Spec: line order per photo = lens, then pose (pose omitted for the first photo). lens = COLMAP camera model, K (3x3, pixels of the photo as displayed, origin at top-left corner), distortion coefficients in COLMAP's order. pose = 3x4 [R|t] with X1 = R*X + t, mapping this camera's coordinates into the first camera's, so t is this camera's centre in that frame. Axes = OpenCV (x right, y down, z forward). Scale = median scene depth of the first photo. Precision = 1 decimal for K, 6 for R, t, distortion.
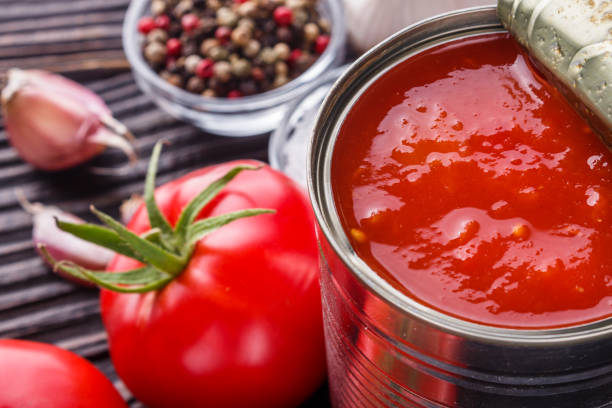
lens RADIAL K [[1426.0, 0, 306.0], [0, 1426.0, 204.0], [0, 0, 1]] dist [-0.063585, -0.132165]
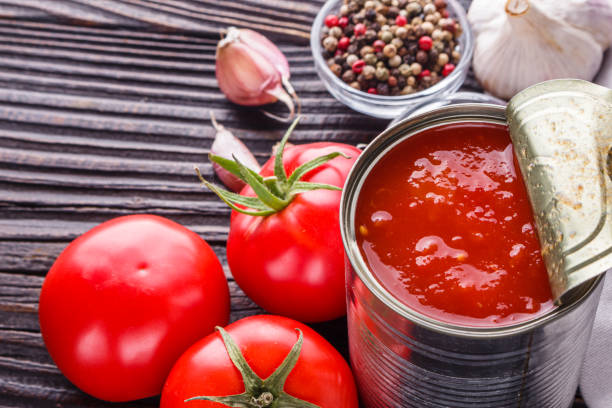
lens RADIAL K [[1426.0, 0, 306.0], [0, 1426.0, 204.0], [0, 0, 1]] dist [-0.063585, -0.132165]
pose [[0.942141, 0.286315, -0.174340, 0.162137], [-0.268782, 0.956005, 0.117518, -0.116741], [0.200317, -0.063859, 0.977648, -0.375513]]
